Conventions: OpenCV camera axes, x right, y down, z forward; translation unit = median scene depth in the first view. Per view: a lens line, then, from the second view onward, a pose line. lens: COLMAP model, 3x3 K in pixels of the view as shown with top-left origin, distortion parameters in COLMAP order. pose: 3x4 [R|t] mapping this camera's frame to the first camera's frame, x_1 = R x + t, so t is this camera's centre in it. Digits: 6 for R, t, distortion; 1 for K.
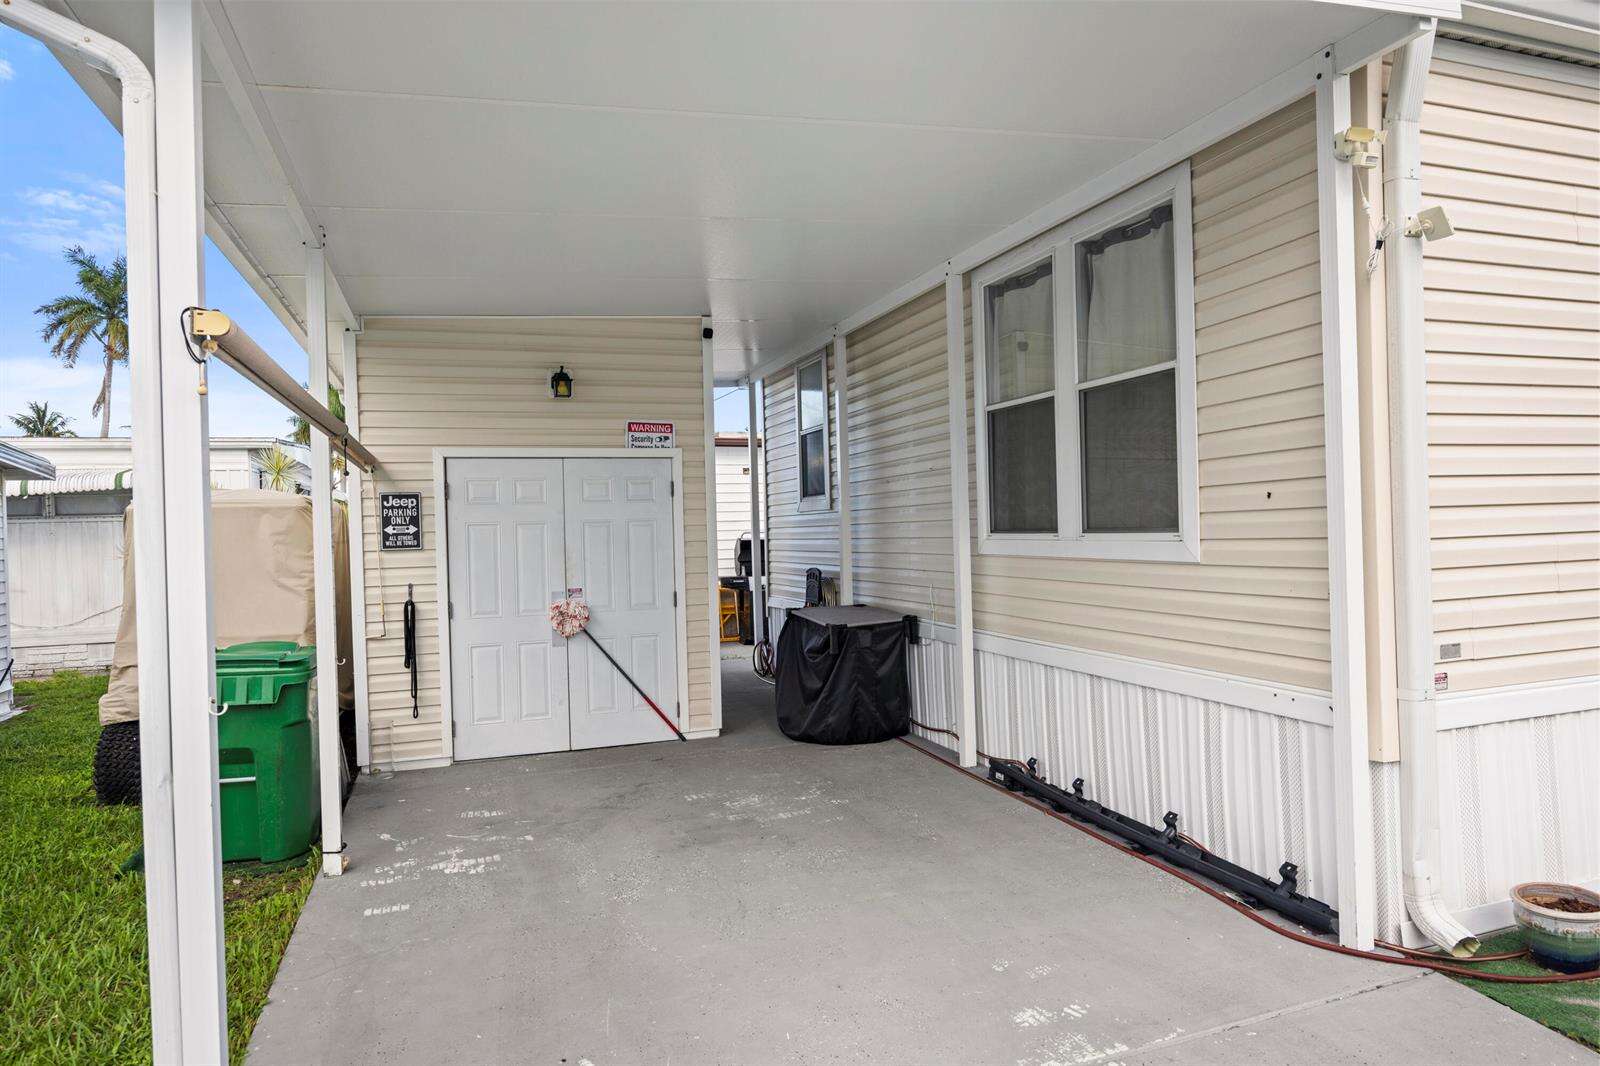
lens RADIAL K [[975.8, 0, 805.6], [0, 975.8, 530.1], [0, 0, 1]] dist [-0.007261, 0.001779]
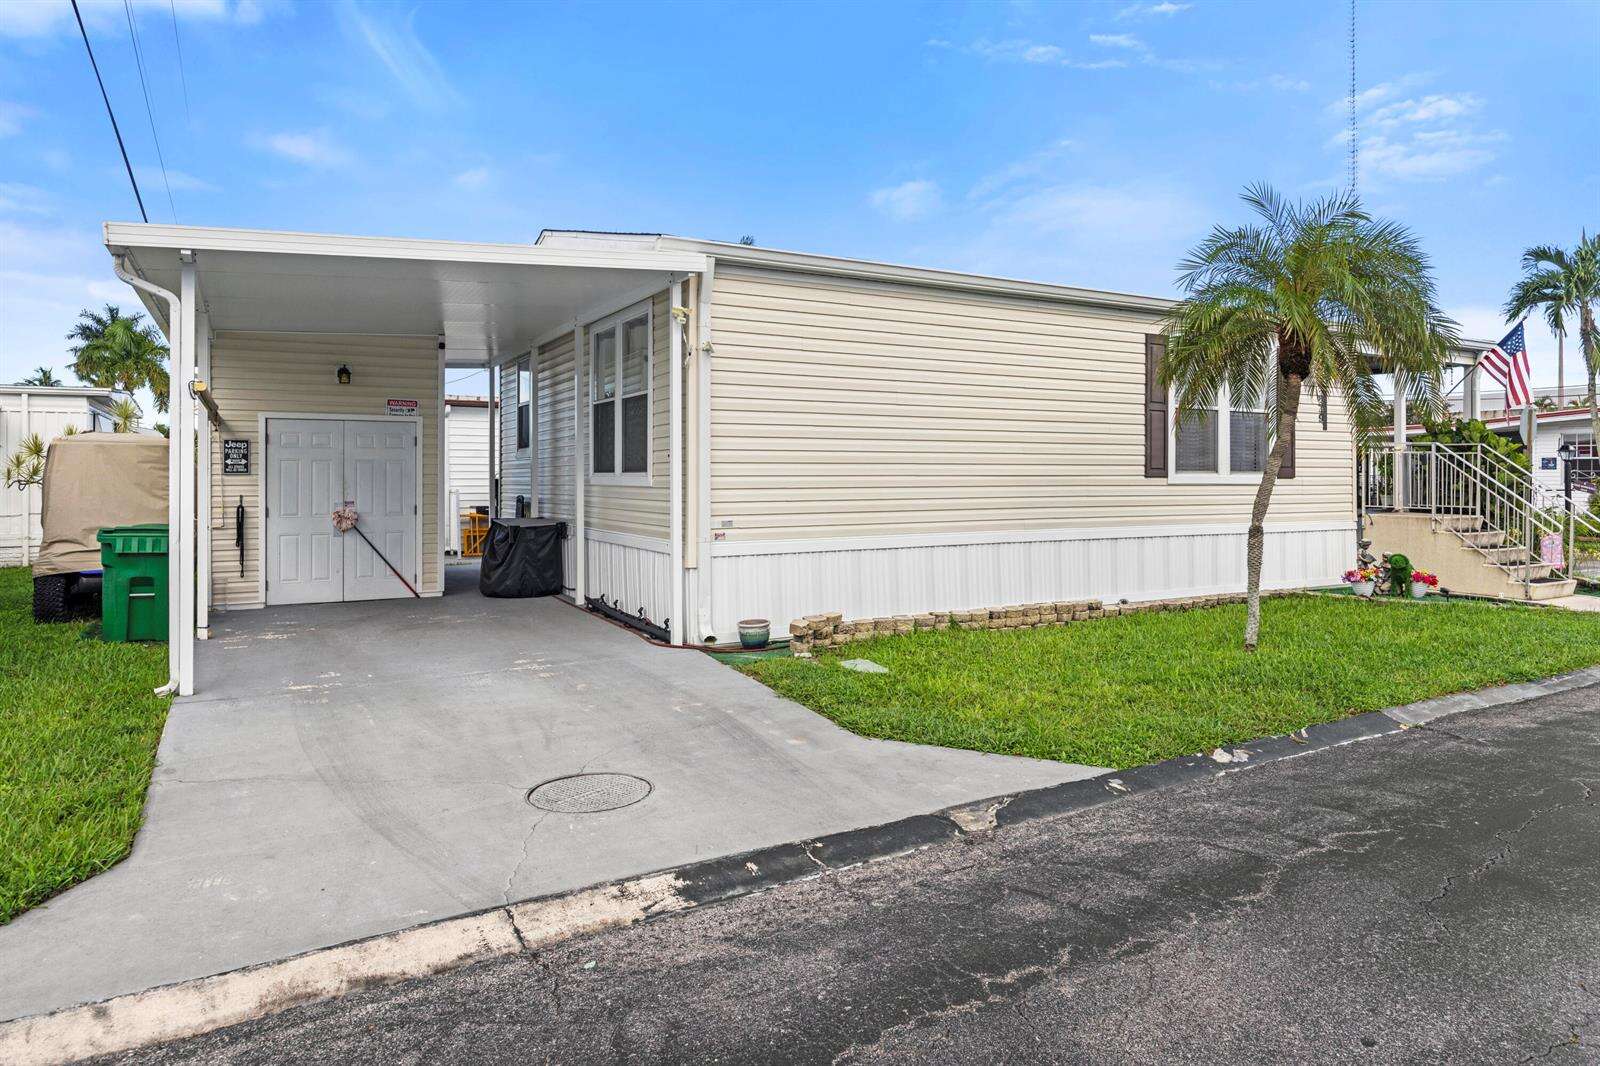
lens RADIAL K [[980.3, 0, 798.3], [0, 980.3, 472.3], [0, 0, 1]] dist [-0.017674, 0.008803]
pose [[0.985519, 0.027034, 0.167393, 0.240311], [-0.025427, 0.999608, -0.011735, 0.012682], [-0.167645, 0.007309, 0.985820, -0.772362]]
